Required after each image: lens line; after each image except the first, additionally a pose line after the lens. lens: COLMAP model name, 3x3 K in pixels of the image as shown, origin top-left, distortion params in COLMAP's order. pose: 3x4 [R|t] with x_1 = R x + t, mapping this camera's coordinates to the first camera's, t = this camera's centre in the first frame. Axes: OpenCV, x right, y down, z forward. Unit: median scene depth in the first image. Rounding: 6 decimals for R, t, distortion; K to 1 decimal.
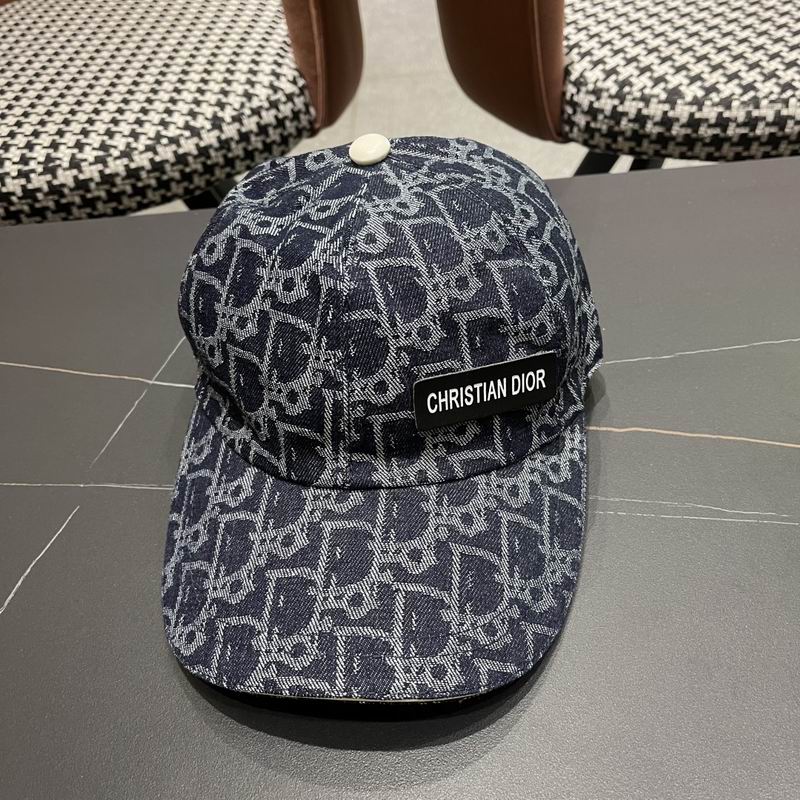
lens RADIAL K [[832.8, 0, 408.5], [0, 832.8, 407.9], [0, 0, 1]] dist [0.016945, 0.000000]
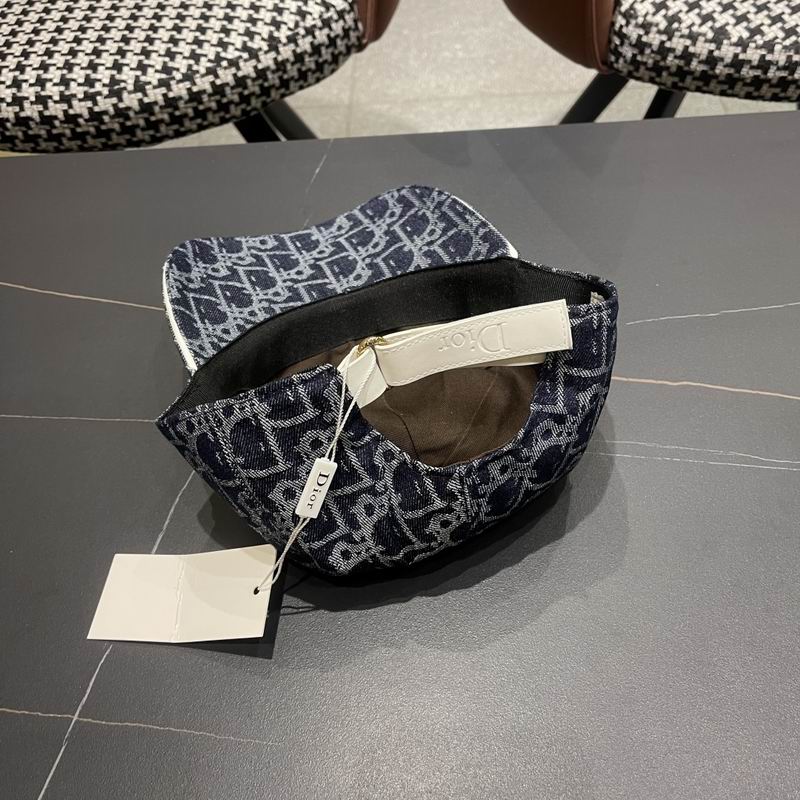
lens RADIAL K [[832.8, 0, 411.2], [0, 832.8, 408.6], [0, 0, 1]] dist [0.016945, 0.000000]
pose [[0.999269, 0.010864, 0.036642, -0.097967], [-0.016933, 0.985359, 0.169652, -0.081865], [-0.034262, -0.170148, 0.984823, -0.092058]]
